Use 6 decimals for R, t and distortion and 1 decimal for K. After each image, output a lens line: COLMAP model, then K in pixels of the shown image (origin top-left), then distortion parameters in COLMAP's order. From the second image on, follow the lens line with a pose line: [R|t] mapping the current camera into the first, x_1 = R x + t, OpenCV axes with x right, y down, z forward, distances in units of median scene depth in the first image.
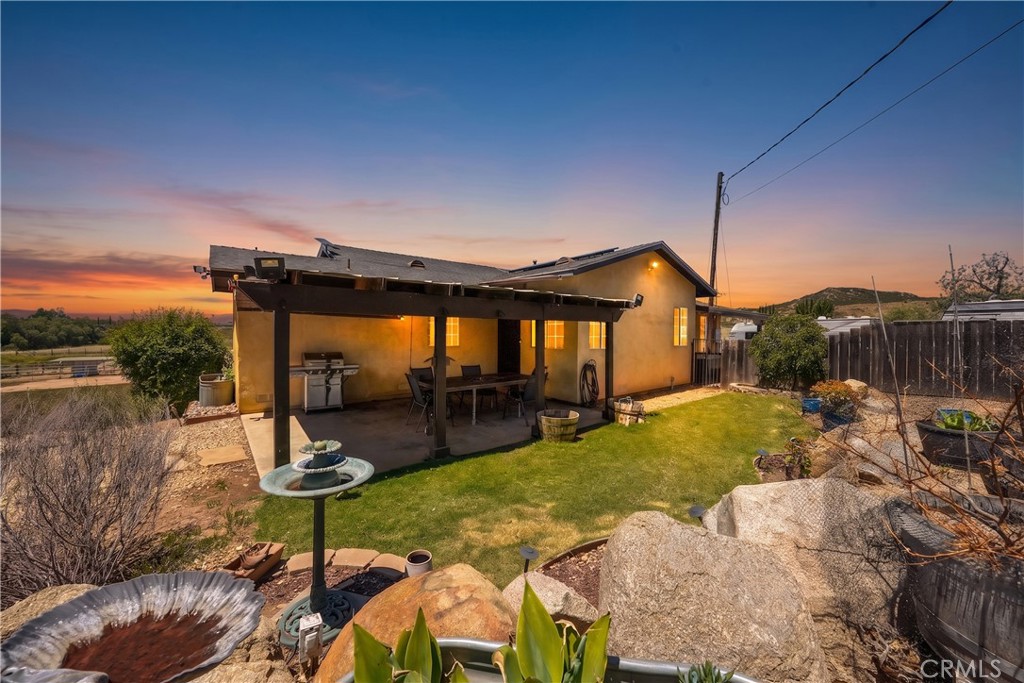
lens RADIAL K [[383.5, 0, 509.8], [0, 383.5, 334.2], [0, 0, 1]] dist [0.000201, 0.000041]
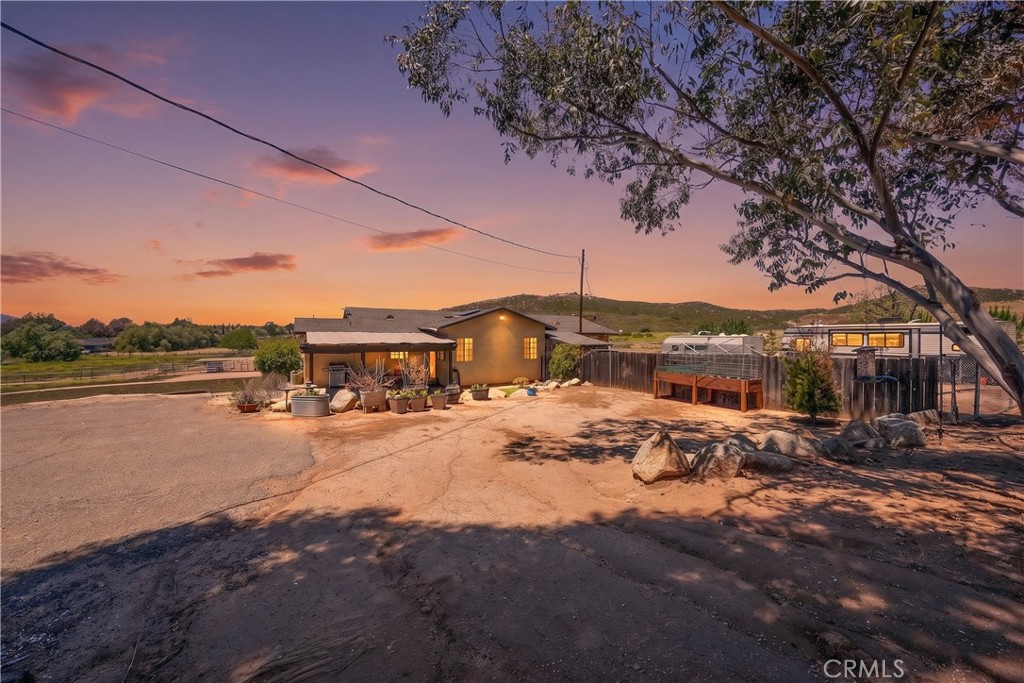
lens RADIAL K [[383.5, 0, 509.8], [0, 383.5, 334.2], [0, 0, 1]] dist [0.000201, 0.000041]
pose [[0.987866, -0.002397, -0.155293, 0.306595], [0.001872, 0.999992, -0.003532, -0.039267], [0.155300, 0.003198, 0.987862, -0.387547]]
